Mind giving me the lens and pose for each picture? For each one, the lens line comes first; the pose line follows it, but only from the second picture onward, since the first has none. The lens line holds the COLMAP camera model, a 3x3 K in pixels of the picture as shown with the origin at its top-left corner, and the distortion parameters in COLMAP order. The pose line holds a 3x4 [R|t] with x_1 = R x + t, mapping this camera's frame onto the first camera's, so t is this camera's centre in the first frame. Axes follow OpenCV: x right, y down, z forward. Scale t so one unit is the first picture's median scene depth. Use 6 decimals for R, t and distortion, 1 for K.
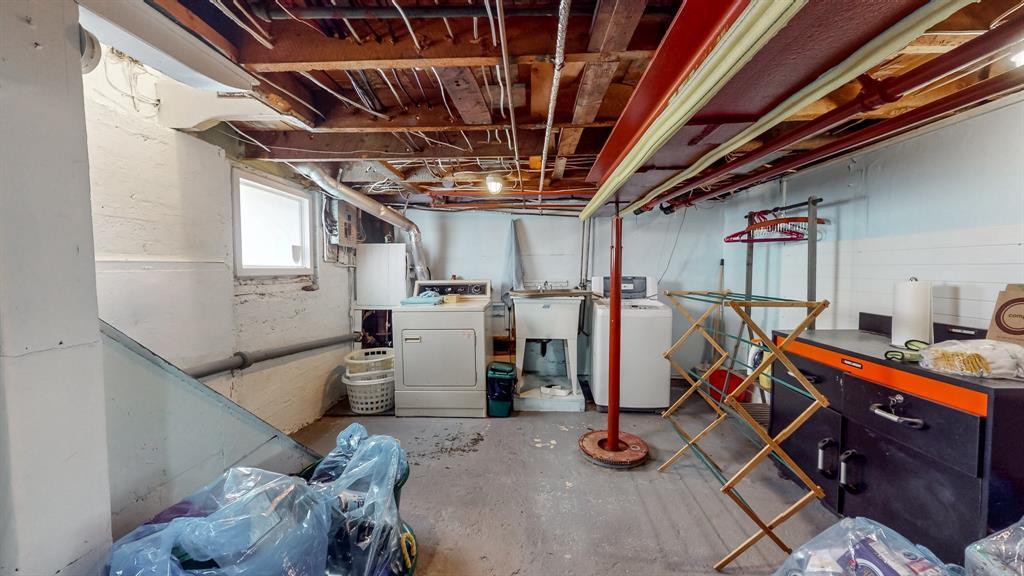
lens RADIAL K [[375.4, 0, 509.0], [0, 375.4, 291.2], [0, 0, 1]] dist [0.000866, 0.000070]
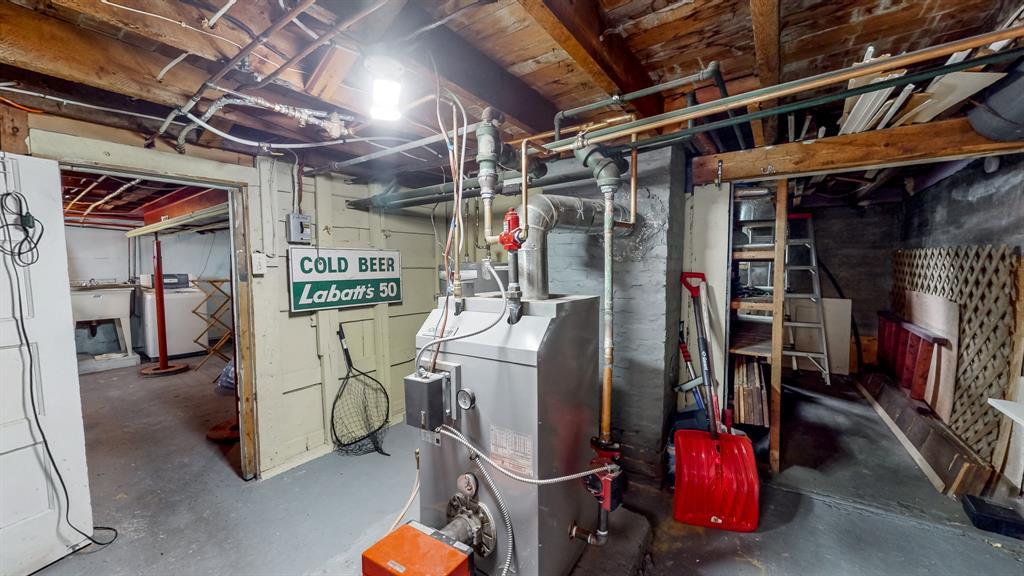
lens RADIAL K [[375.4, 0, 502.7], [0, 375.4, 287.8], [0, 0, 1]] dist [0.000866, 0.000070]
pose [[0.561976, -0.050959, 0.825582, -0.204136], [0.041986, 0.998571, 0.033056, 0.024027], [-0.826087, 0.016086, 0.563313, -1.031967]]
